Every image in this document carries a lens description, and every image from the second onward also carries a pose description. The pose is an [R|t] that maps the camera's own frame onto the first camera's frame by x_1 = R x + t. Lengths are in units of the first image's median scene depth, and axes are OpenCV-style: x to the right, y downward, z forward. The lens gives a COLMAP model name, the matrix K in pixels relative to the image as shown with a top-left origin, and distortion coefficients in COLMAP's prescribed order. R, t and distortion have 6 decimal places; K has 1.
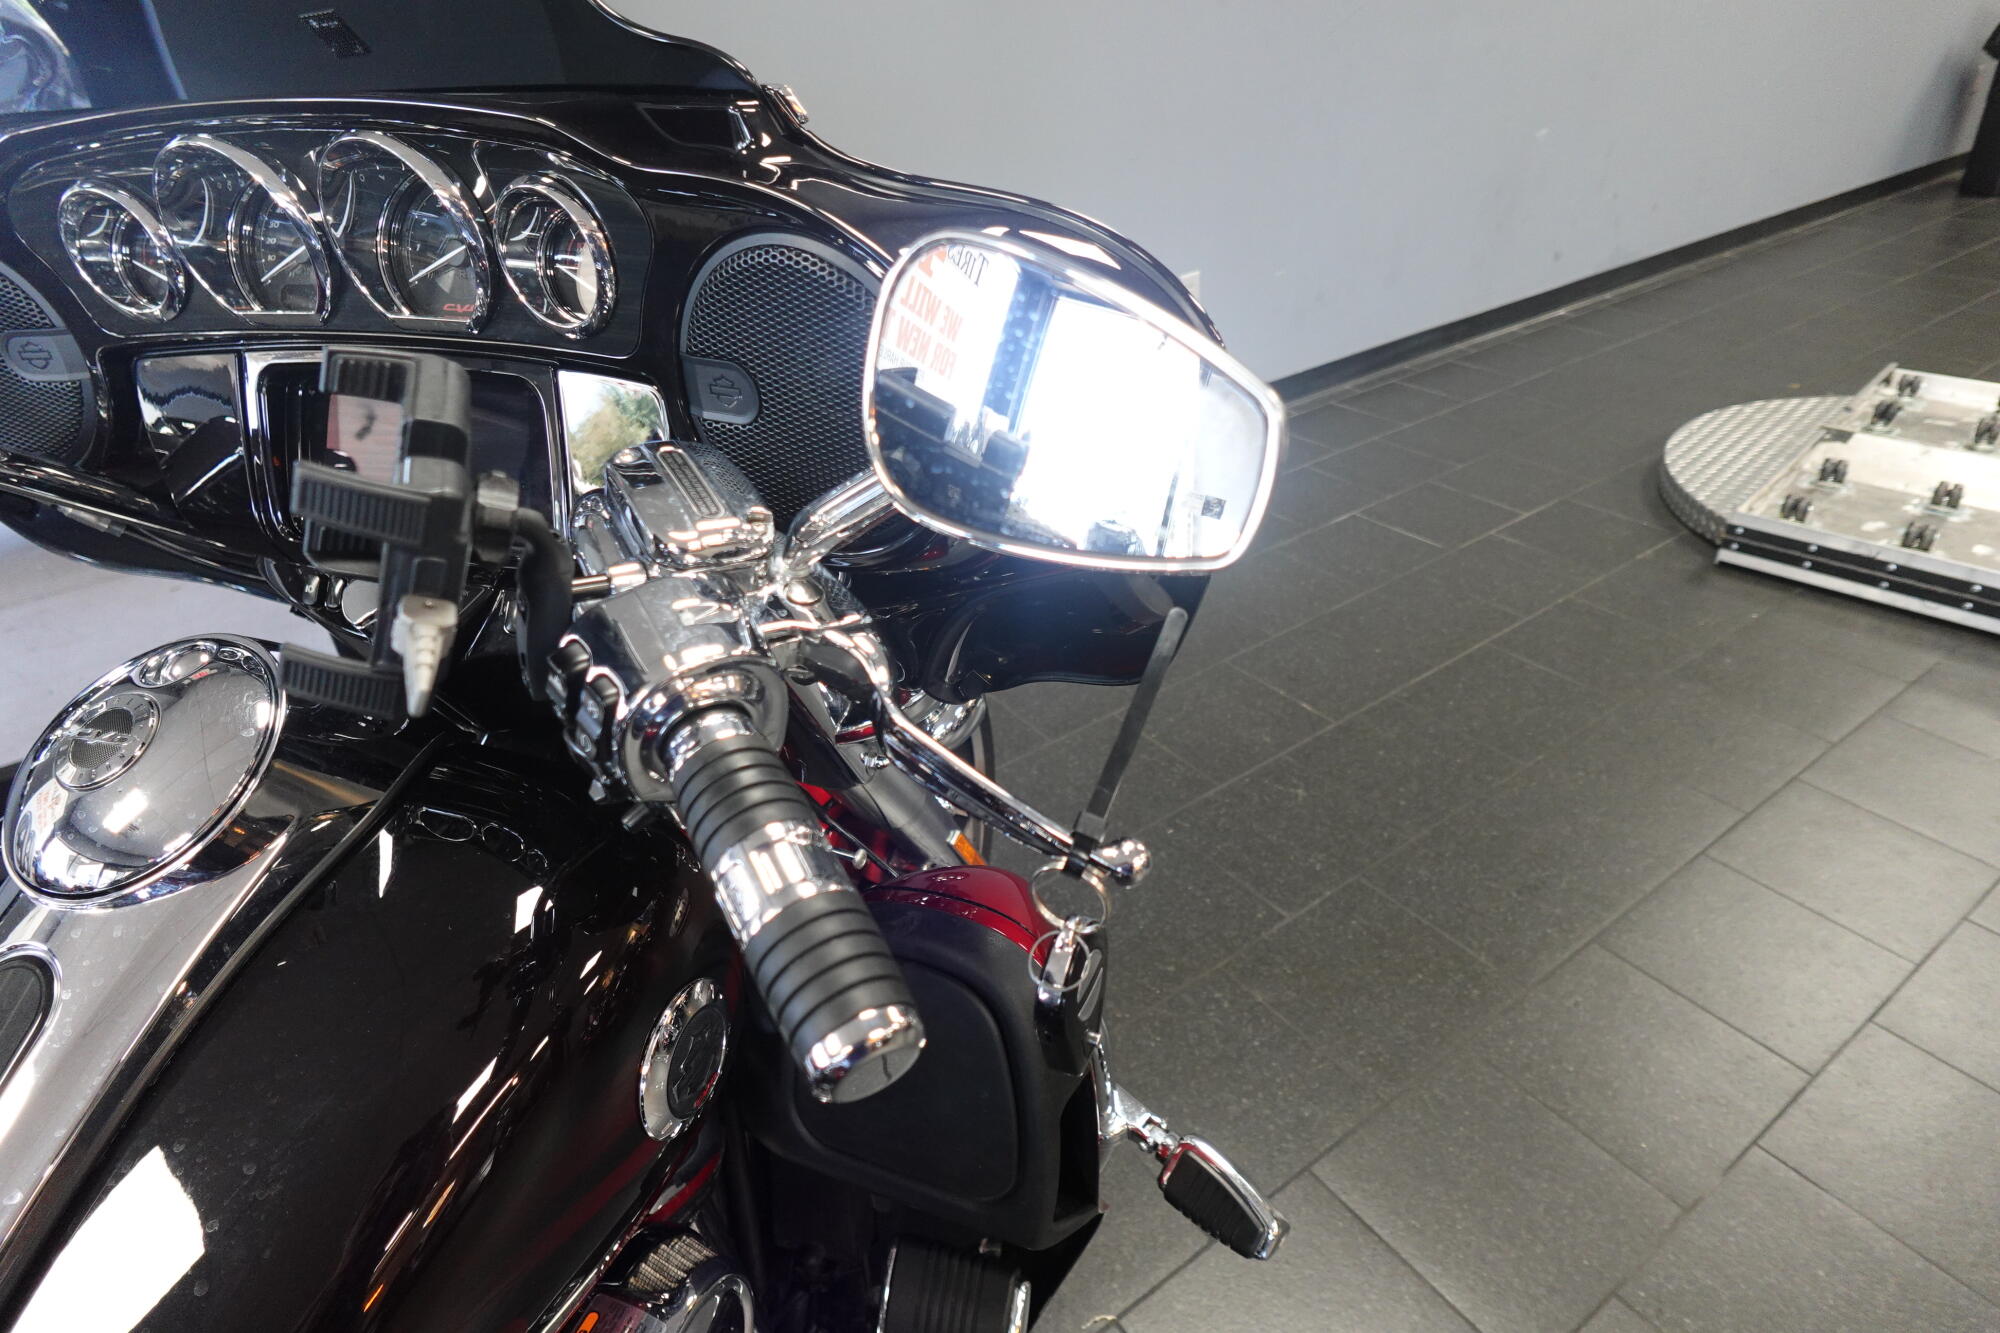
lens RADIAL K [[1132.0, 0, 1010.7], [0, 1132.0, 664.6], [0, 0, 1]] dist [-0.000017, -0.001211]
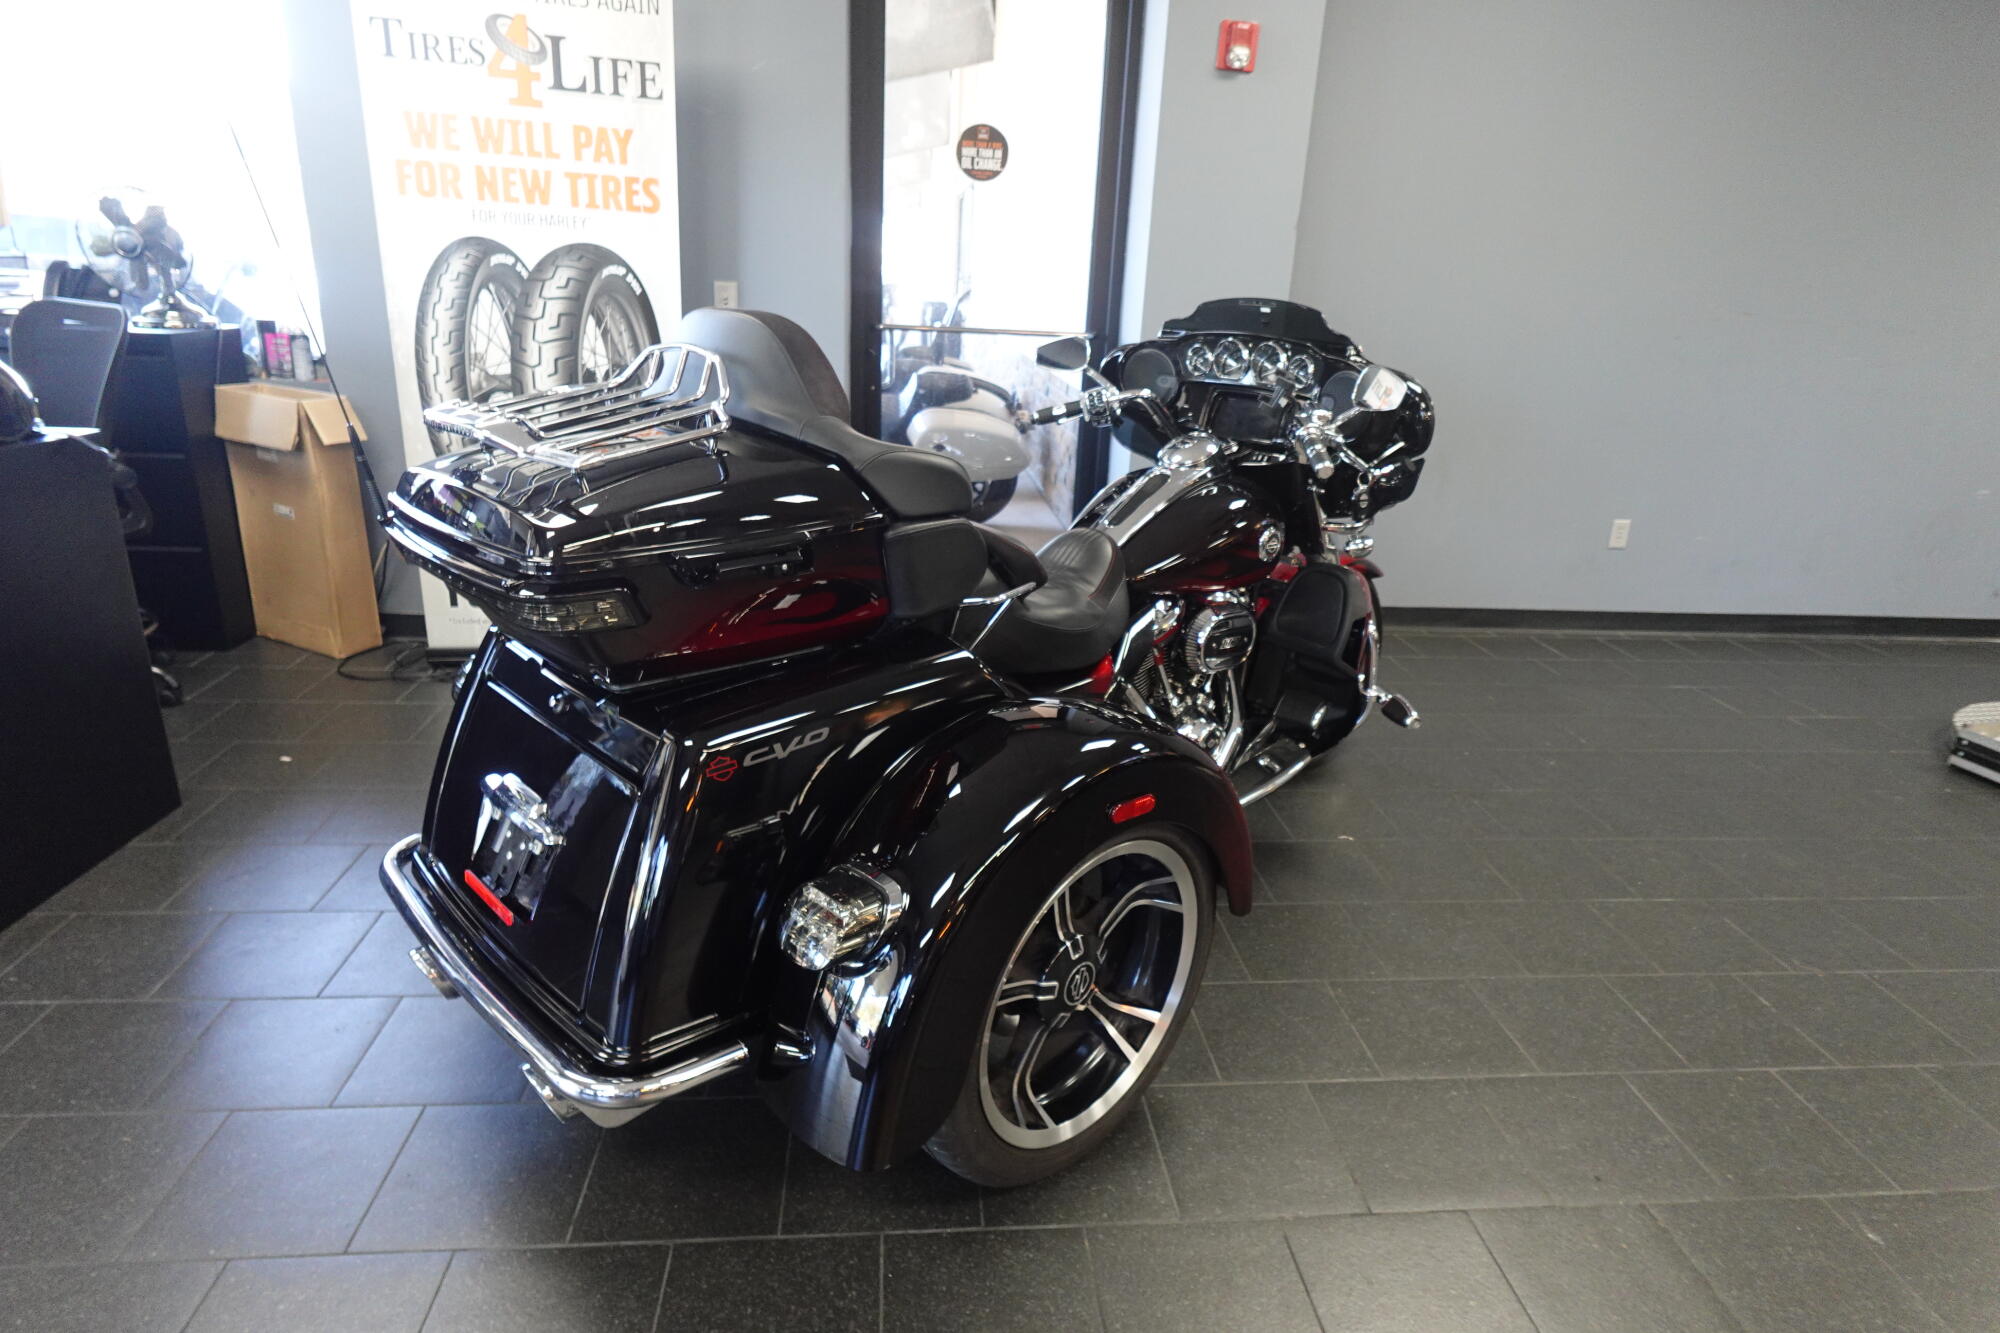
lens RADIAL K [[1137.1, 0, 1006.3], [0, 1137.1, 648.4], [0, 0, 1]] dist [0.006208, -0.001559]
pose [[0.863576, 0.258557, -0.432879, 0.196576], [-0.351314, 0.924368, -0.148737, 0.406910], [0.361682, 0.280522, 0.889097, -0.735005]]
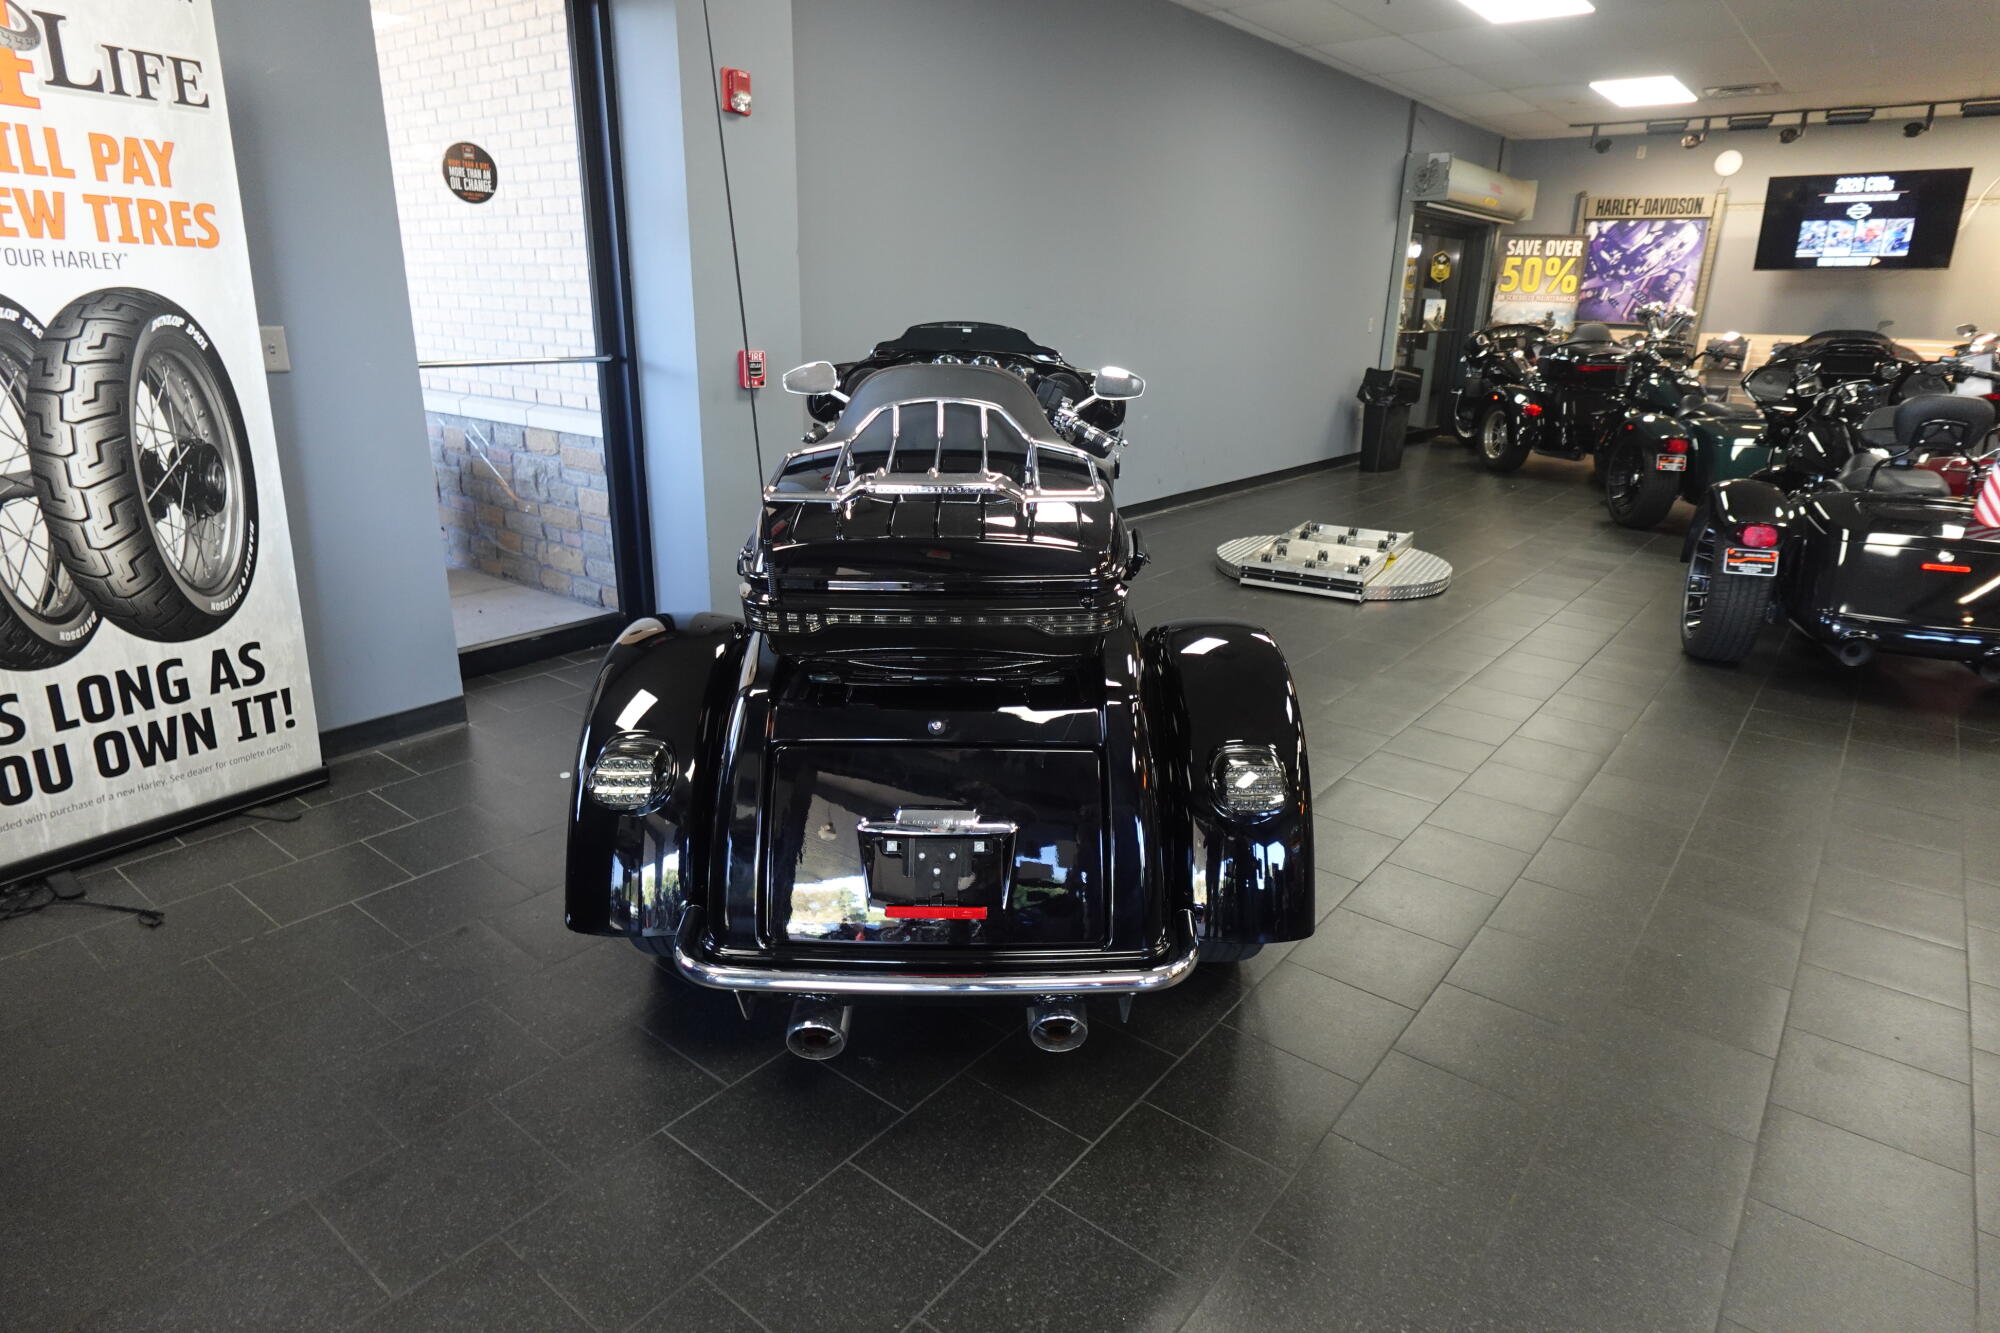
lens RADIAL K [[1137.1, 0, 1006.3], [0, 1137.1, 648.4], [0, 0, 1]] dist [0.006208, -0.001559]
pose [[0.955068, -0.001424, 0.296384, -0.508322], [0.078711, 0.965299, -0.249002, 0.576809], [-0.285744, 0.261143, 0.922038, -0.950274]]
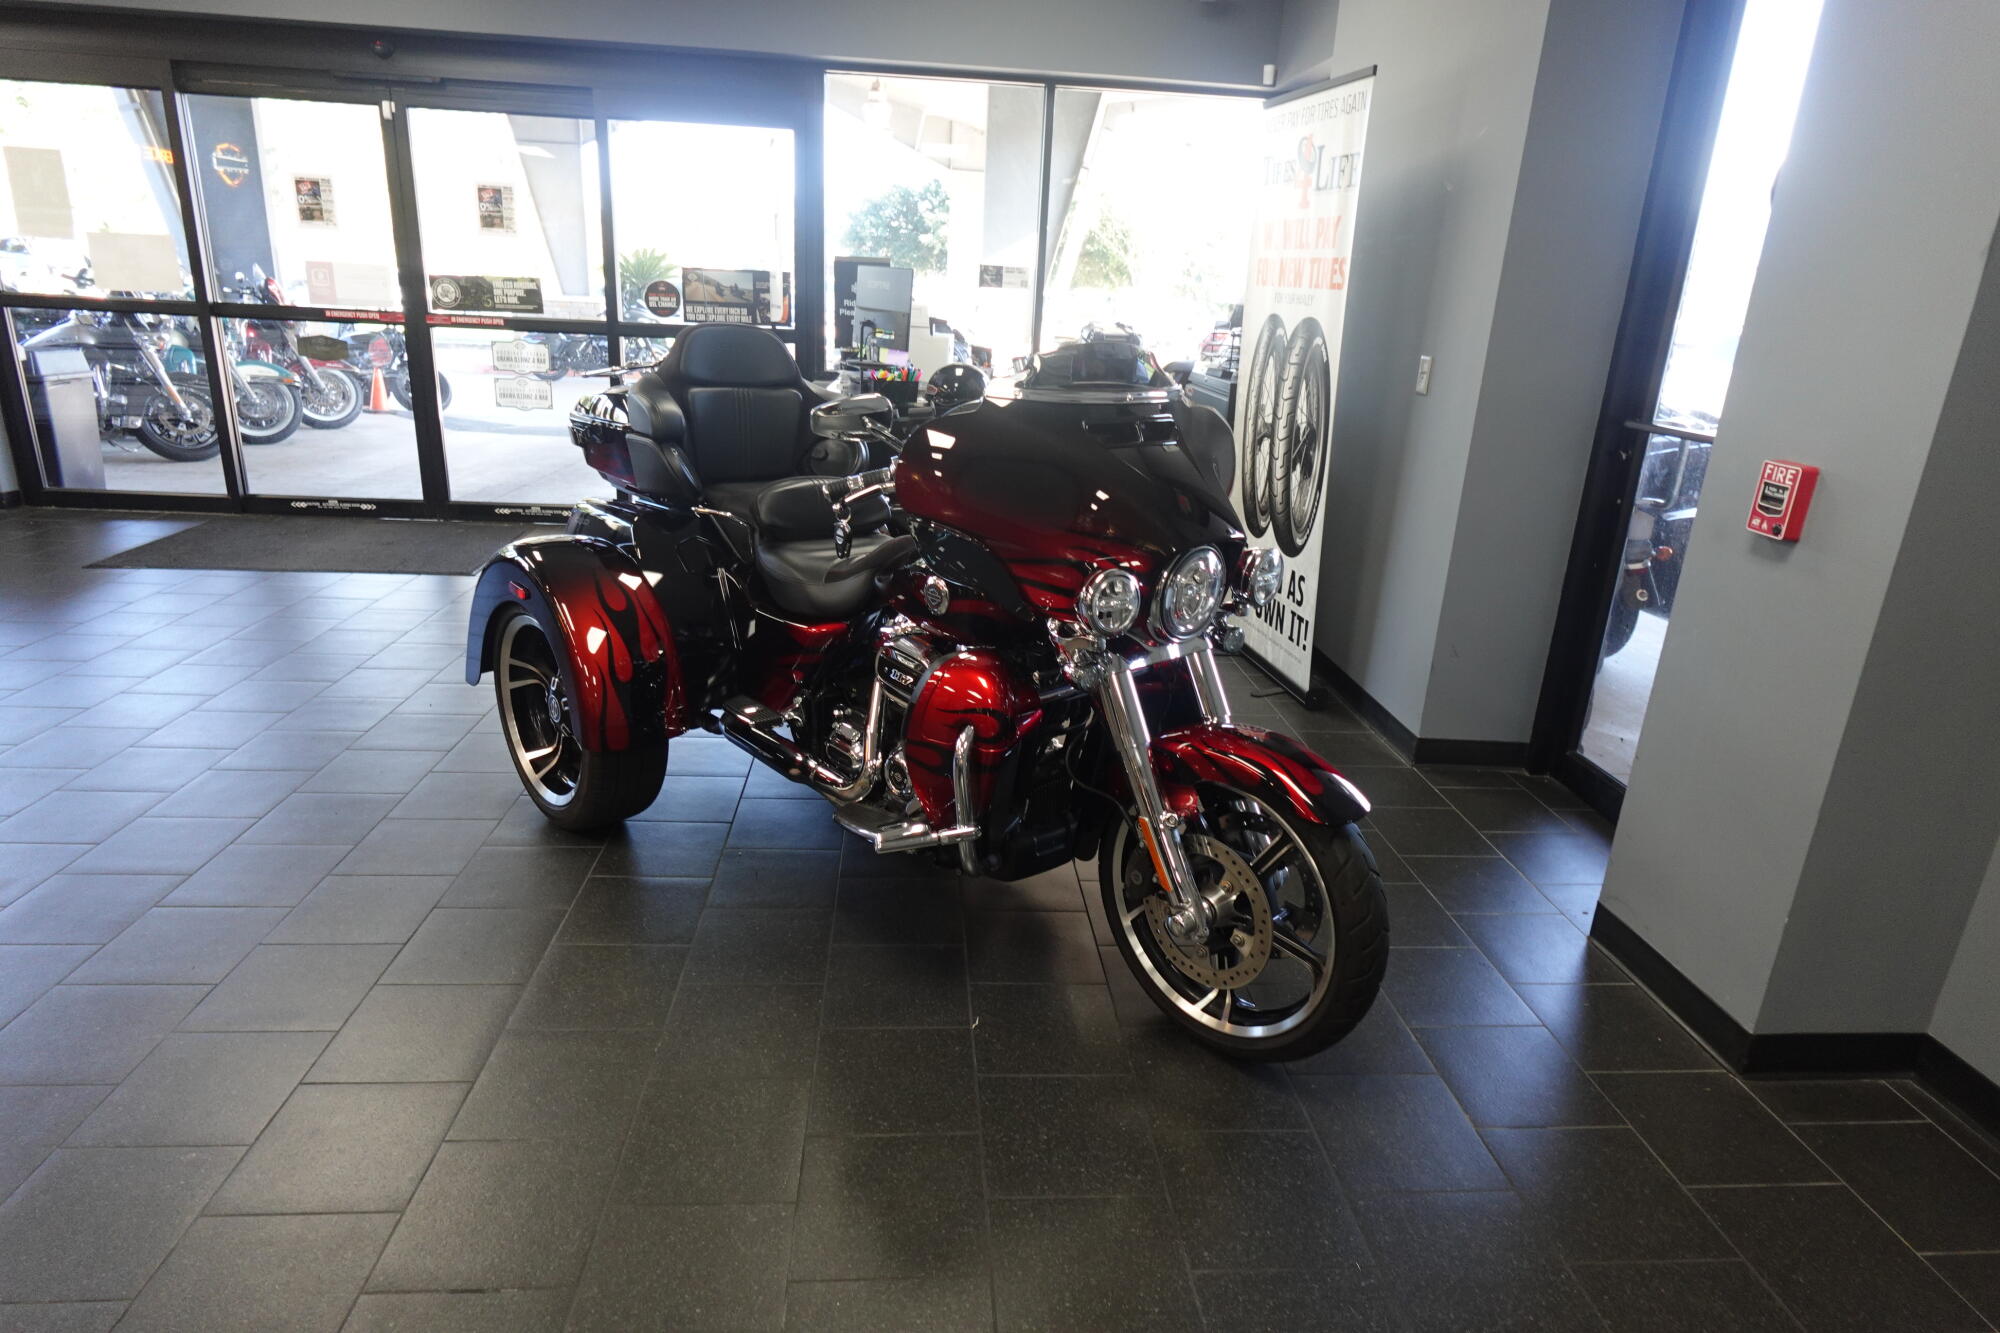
lens RADIAL K [[1137.1, 0, 1006.3], [0, 1137.1, 648.4], [0, 0, 1]] dist [0.006208, -0.001559]
pose [[-0.509239, 0.297253, -0.807661, 0.684252], [-0.472144, 0.688134, 0.550955, -0.440221], [0.719552, 0.661900, -0.210079, 0.516688]]
